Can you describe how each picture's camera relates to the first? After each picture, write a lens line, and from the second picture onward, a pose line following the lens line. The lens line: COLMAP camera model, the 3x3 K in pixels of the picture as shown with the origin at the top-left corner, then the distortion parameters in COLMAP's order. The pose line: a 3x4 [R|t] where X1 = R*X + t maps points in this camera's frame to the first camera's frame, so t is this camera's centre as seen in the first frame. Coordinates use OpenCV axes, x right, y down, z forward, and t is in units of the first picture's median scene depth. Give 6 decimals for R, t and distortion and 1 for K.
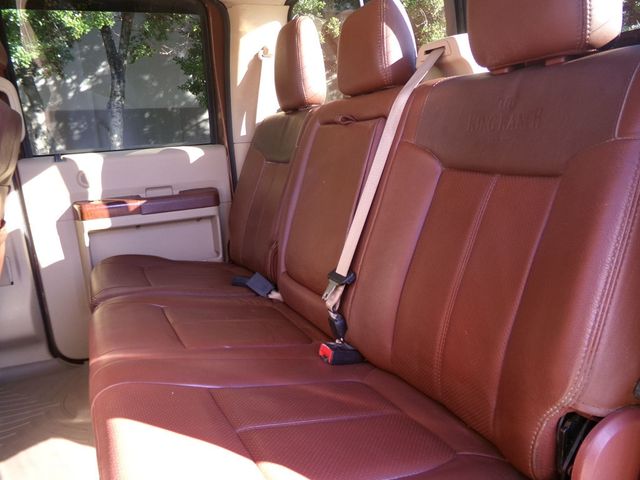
lens RADIAL K [[521.2, 0, 320.0], [0, 521.2, 240.0], [0, 0, 1]] dist [-0.043659, -0.011860]
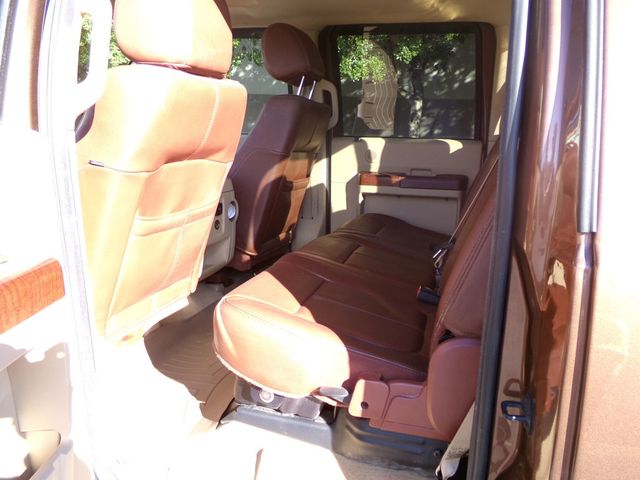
lens RADIAL K [[521.2, 0, 320.0], [0, 521.2, 240.0], [0, 0, 1]] dist [-0.043659, -0.011860]
pose [[0.742512, 0.207429, -0.636906, 0.375914], [-0.194490, 0.976643, 0.091336, 0.001239], [0.640976, 0.056054, 0.765512, -0.147755]]
